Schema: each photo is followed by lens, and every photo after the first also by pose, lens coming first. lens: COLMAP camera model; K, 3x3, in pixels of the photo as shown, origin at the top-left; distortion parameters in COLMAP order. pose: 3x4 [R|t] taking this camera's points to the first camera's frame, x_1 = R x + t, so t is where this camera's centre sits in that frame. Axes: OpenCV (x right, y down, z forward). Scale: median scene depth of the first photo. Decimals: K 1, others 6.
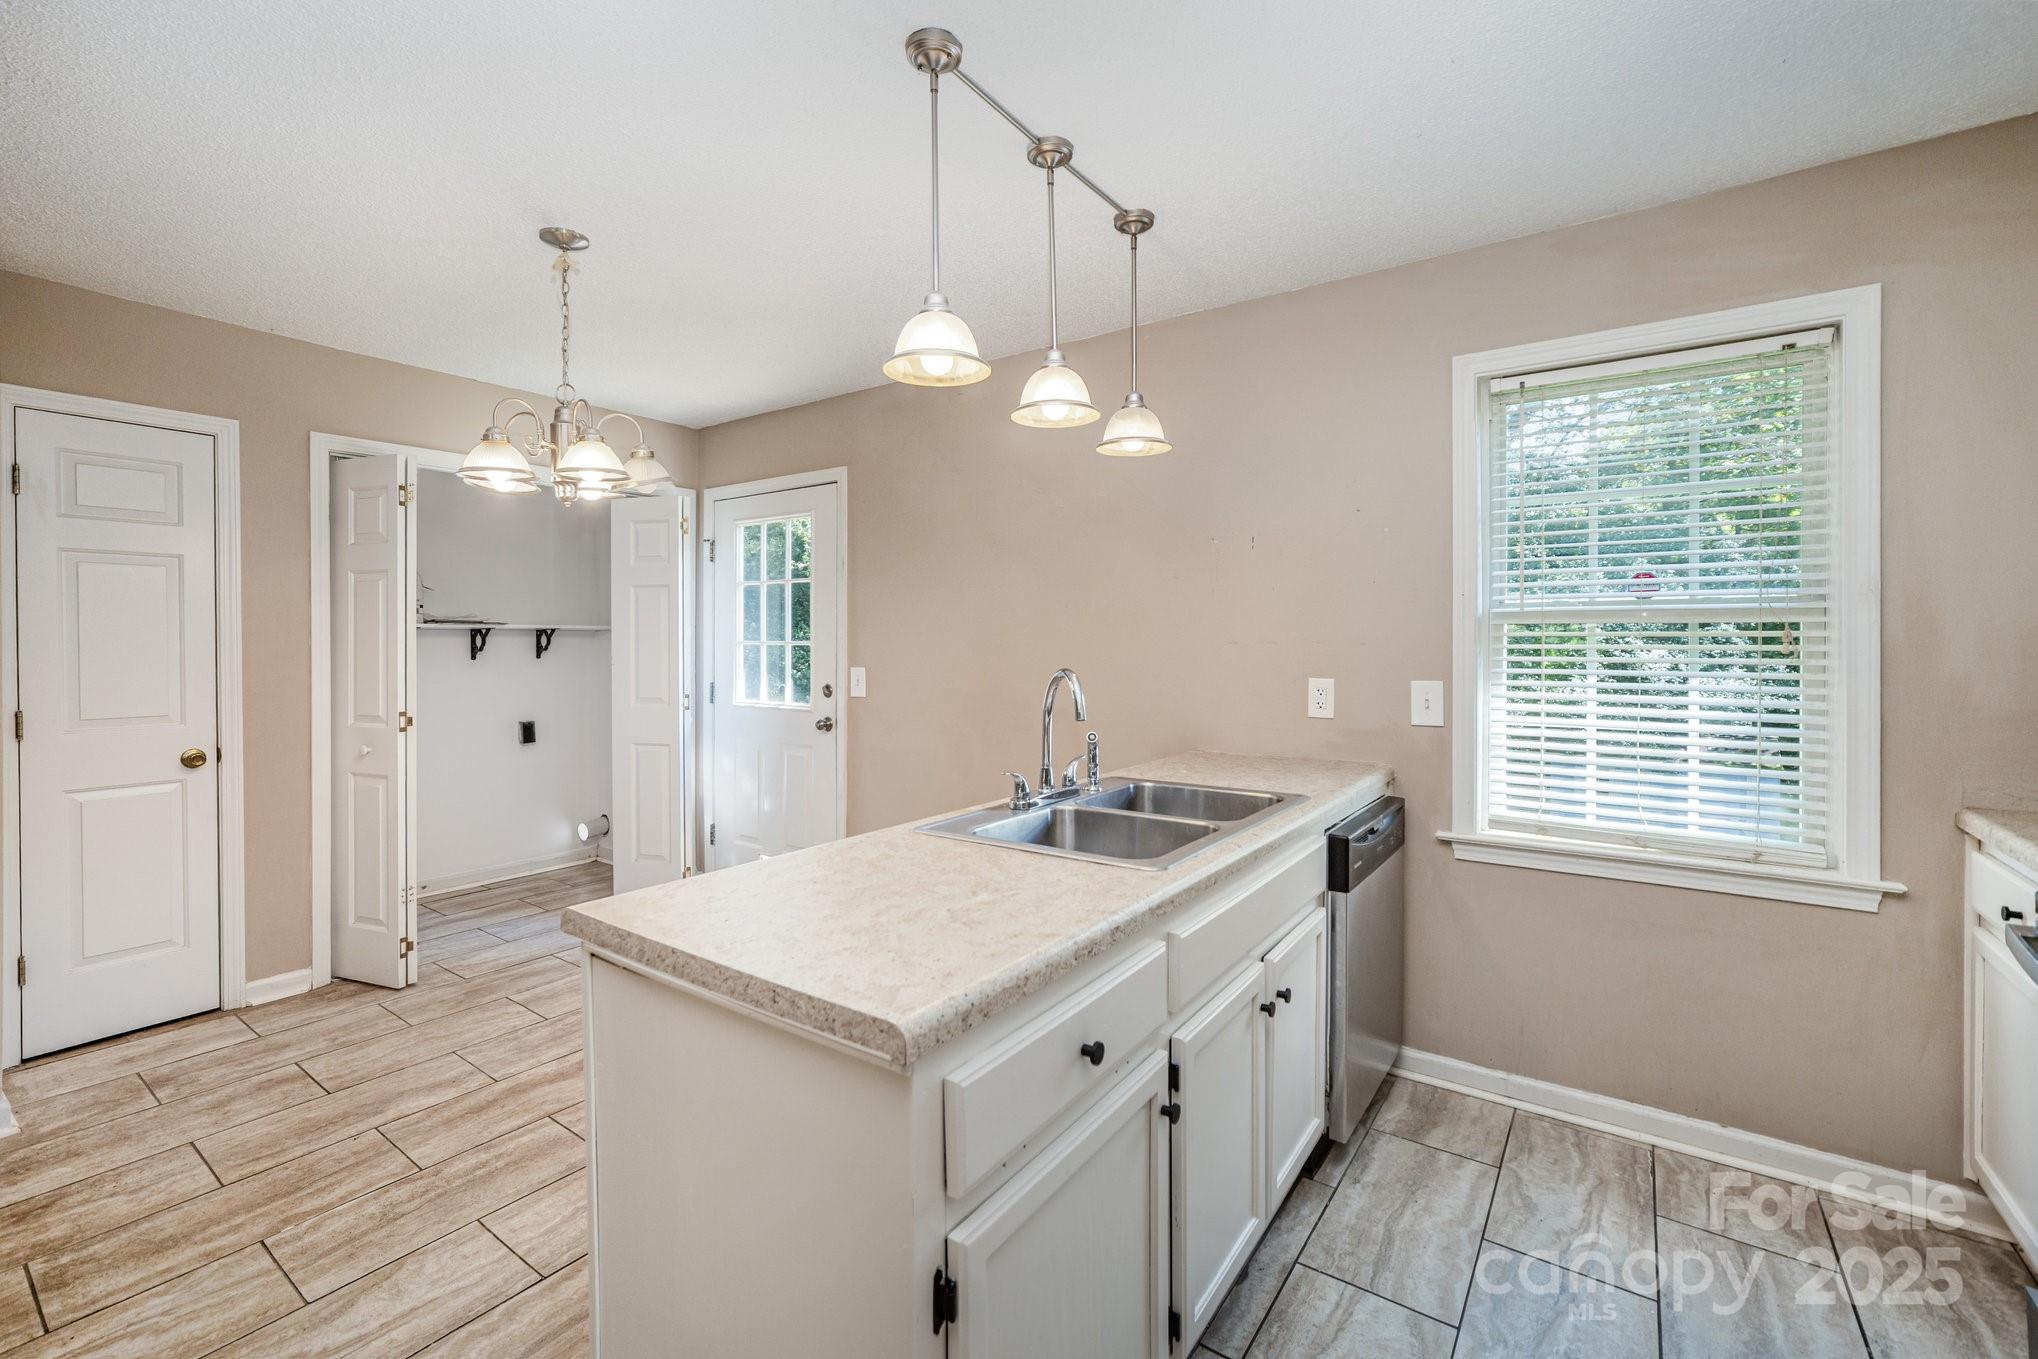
lens RADIAL K [[855.3, 0, 1010.7], [0, 855.3, 650.1], [0, 0, 1]] dist [-0.001656, 0.004556]
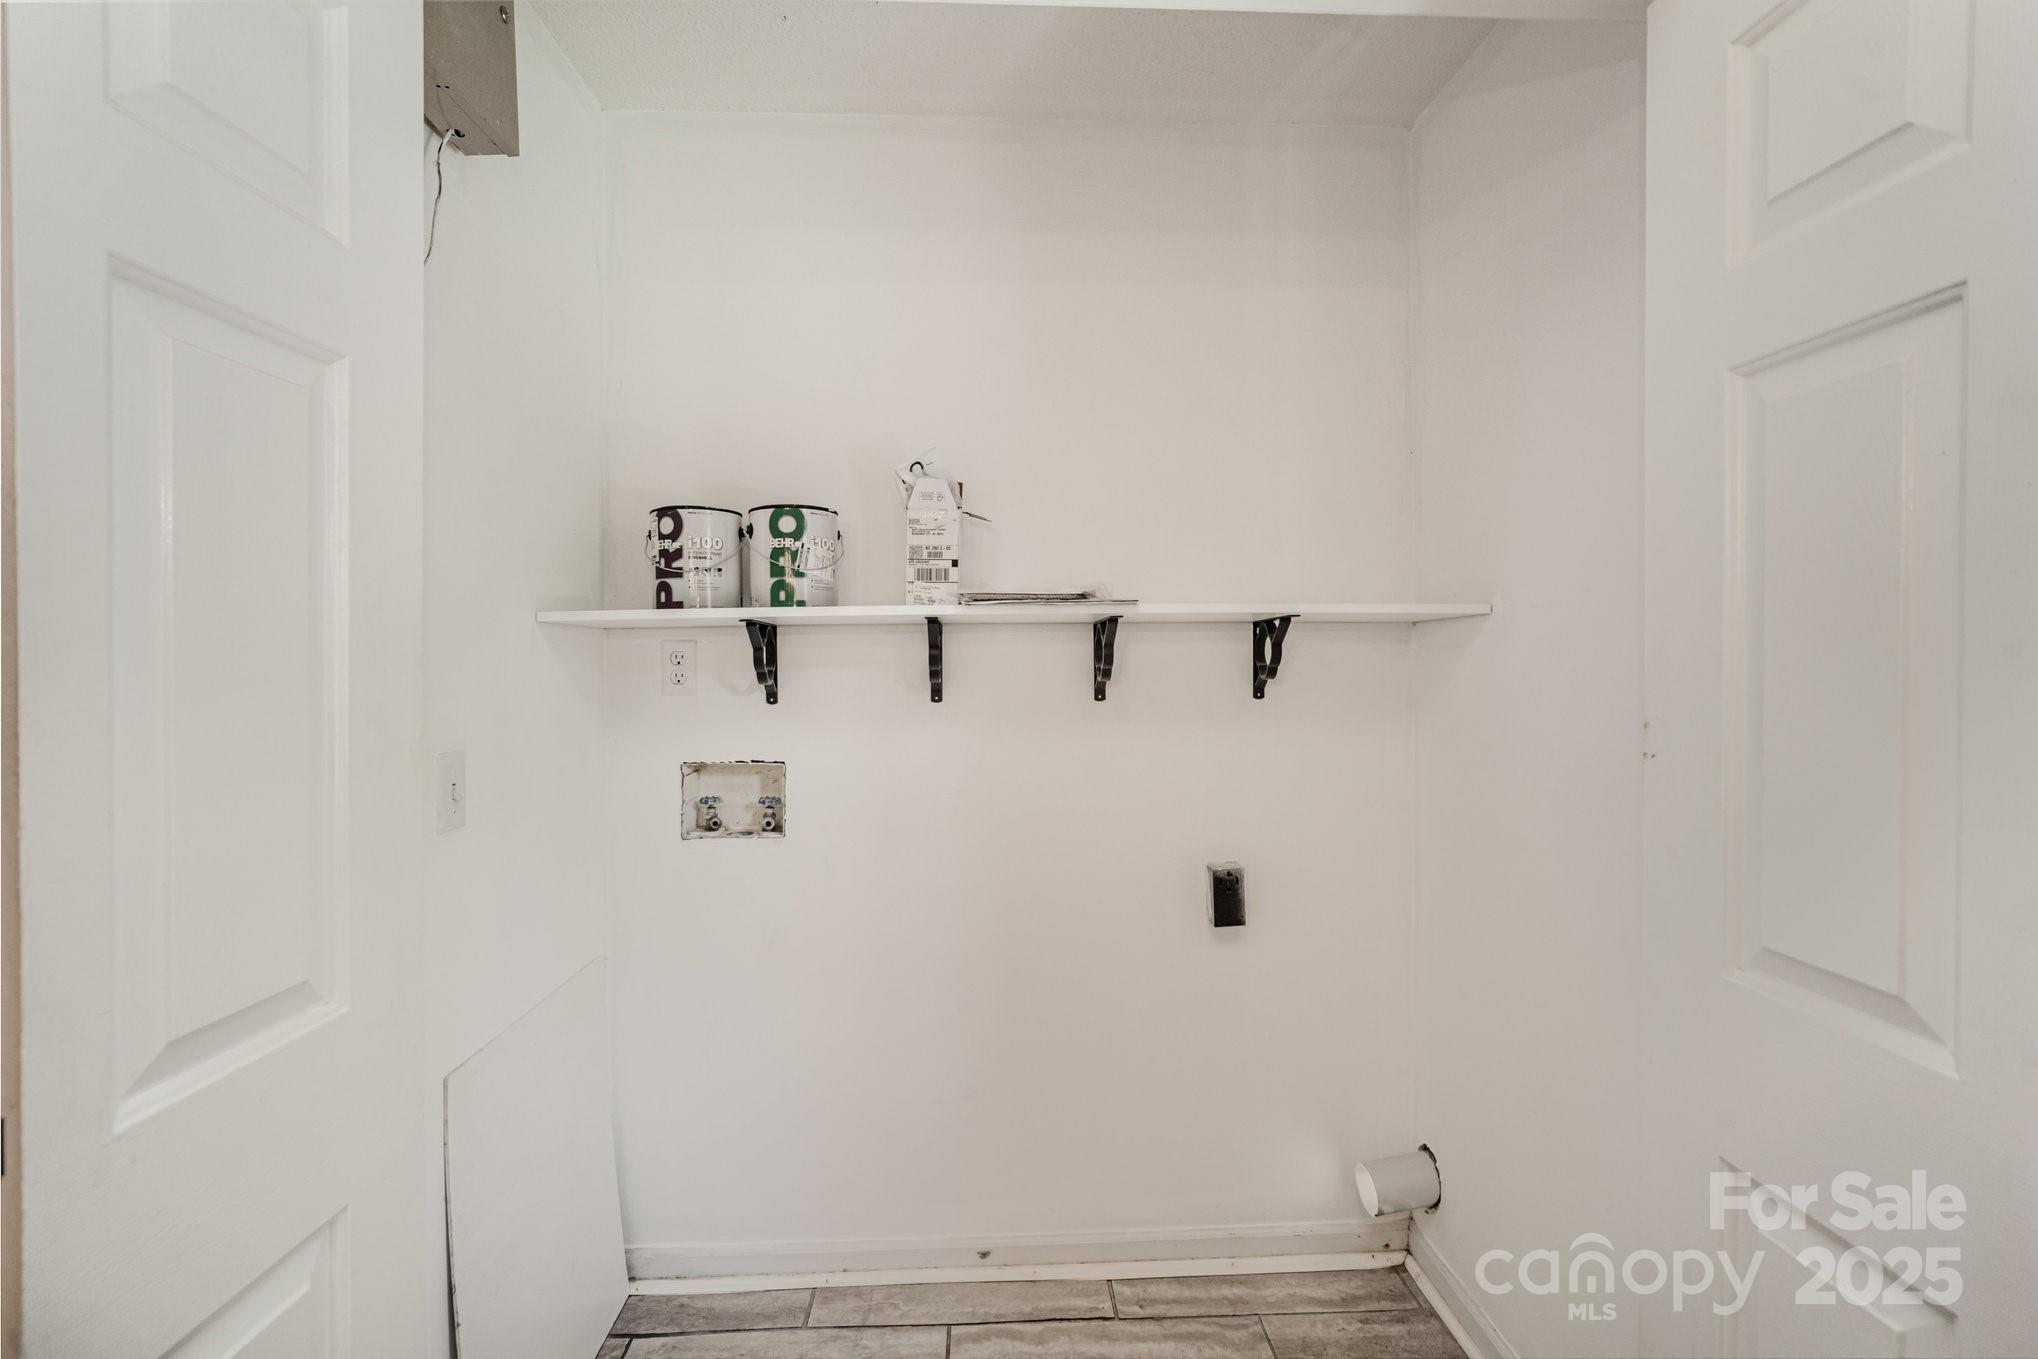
lens RADIAL K [[914.8, 0, 1011.1], [0, 914.8, 677.7], [0, 0, 1]] dist [-0.015088, 0.000326]
pose [[0.611682, 0.008447, -0.791058, -0.582586], [-0.004103, 0.999963, 0.007505, -0.003536], [0.791093, -0.001345, 0.611695, 1.291150]]
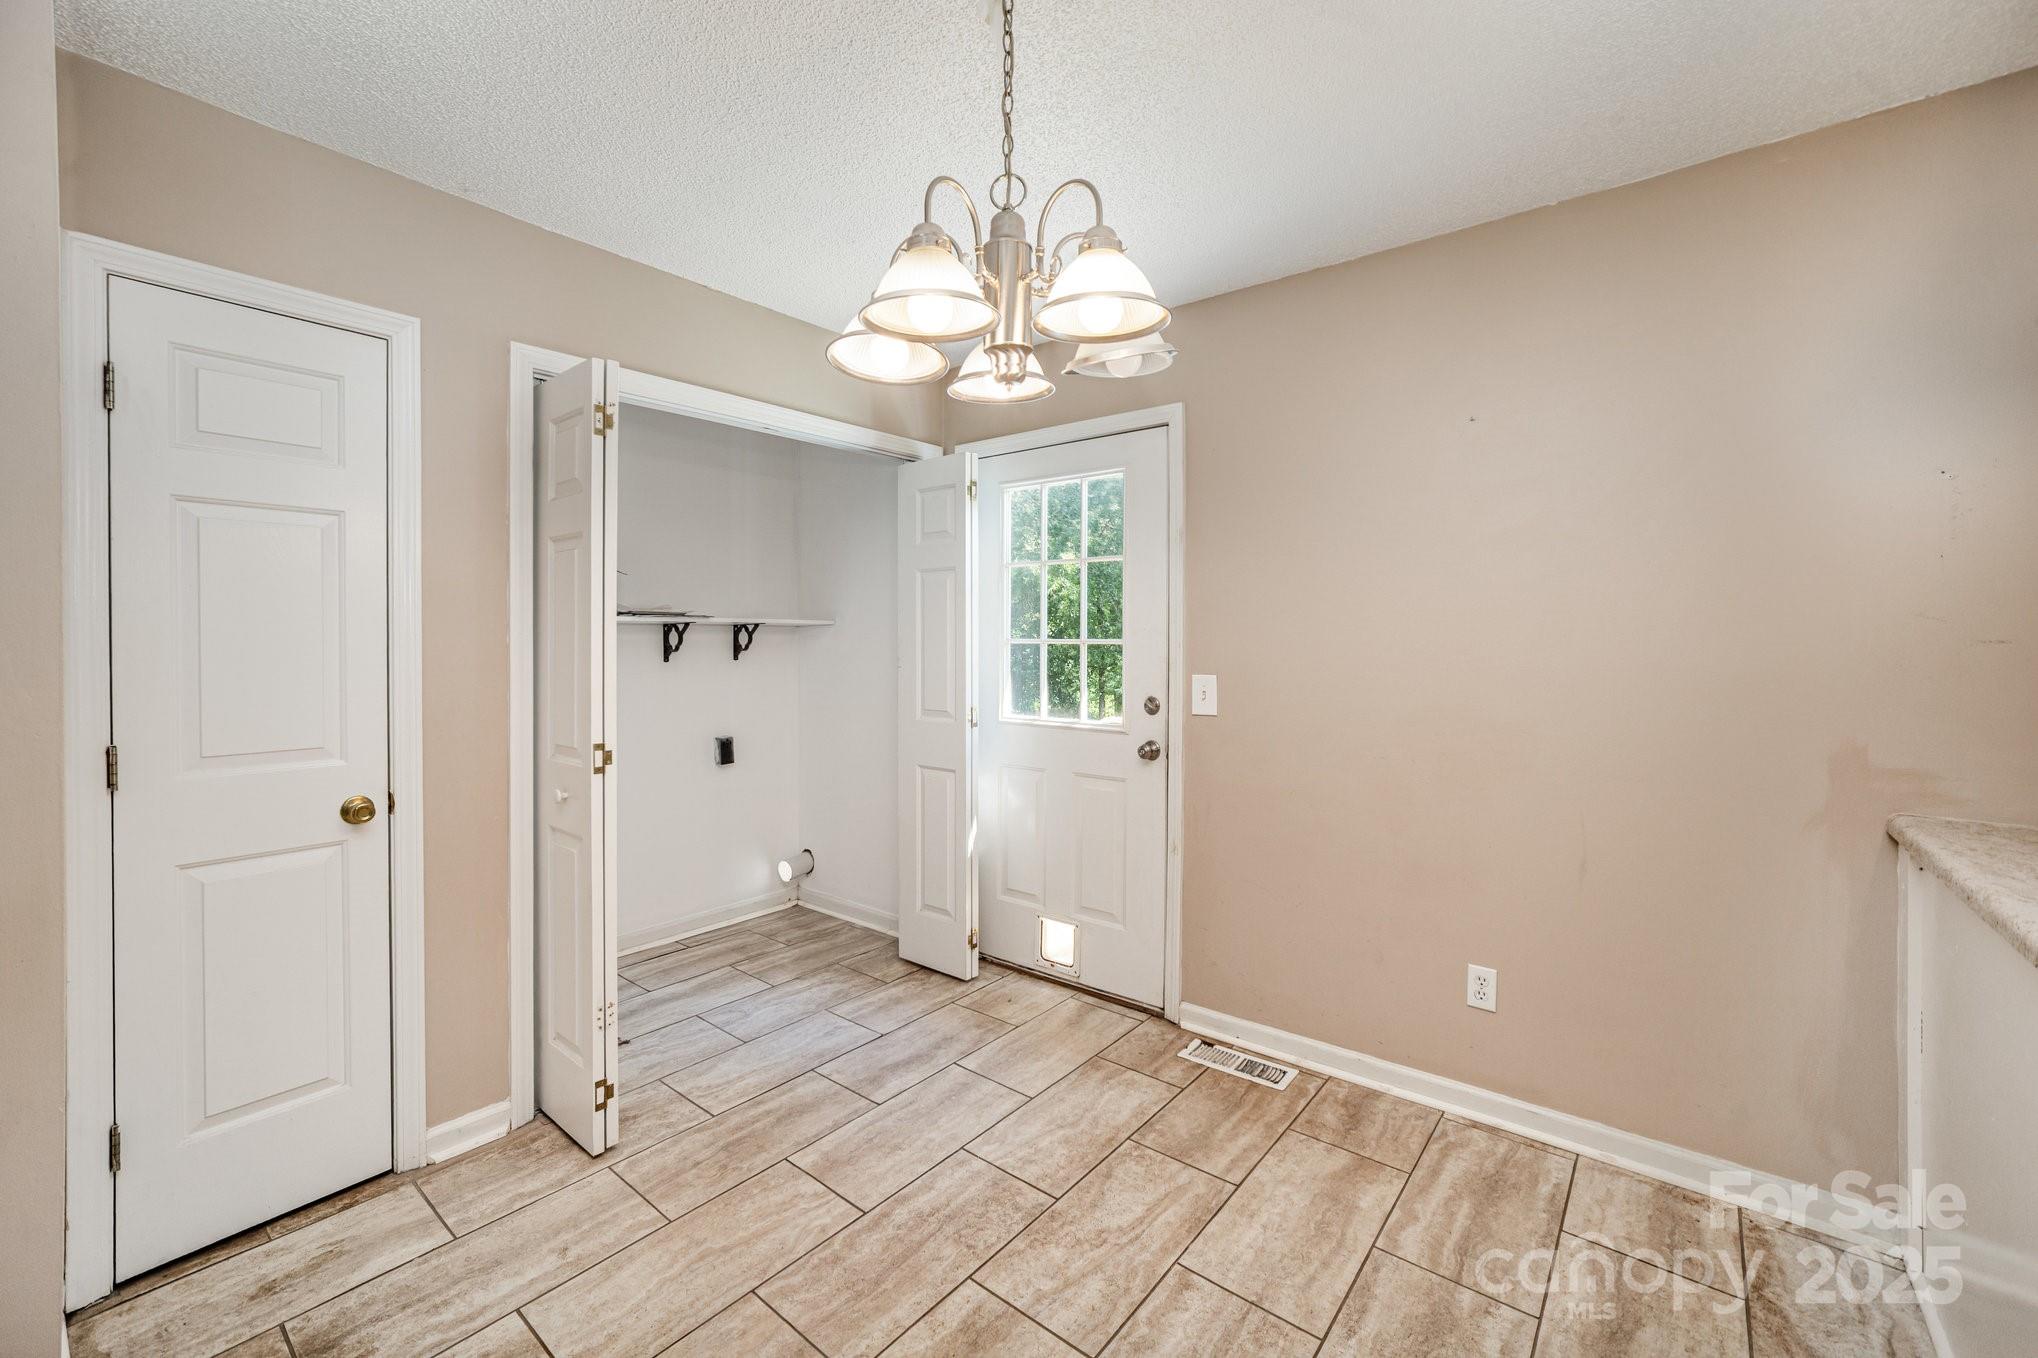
lens RADIAL K [[828.3, 0, 1021.3], [0, 828.3, 645.5], [0, 0, 1]] dist [-0.014595, 0.007201]
pose [[0.998270, 0.000125, -0.058803, -0.448910], [-0.000340, 0.999993, -0.003650, -0.002645], [0.058802, 0.003664, 0.998263, 0.436942]]
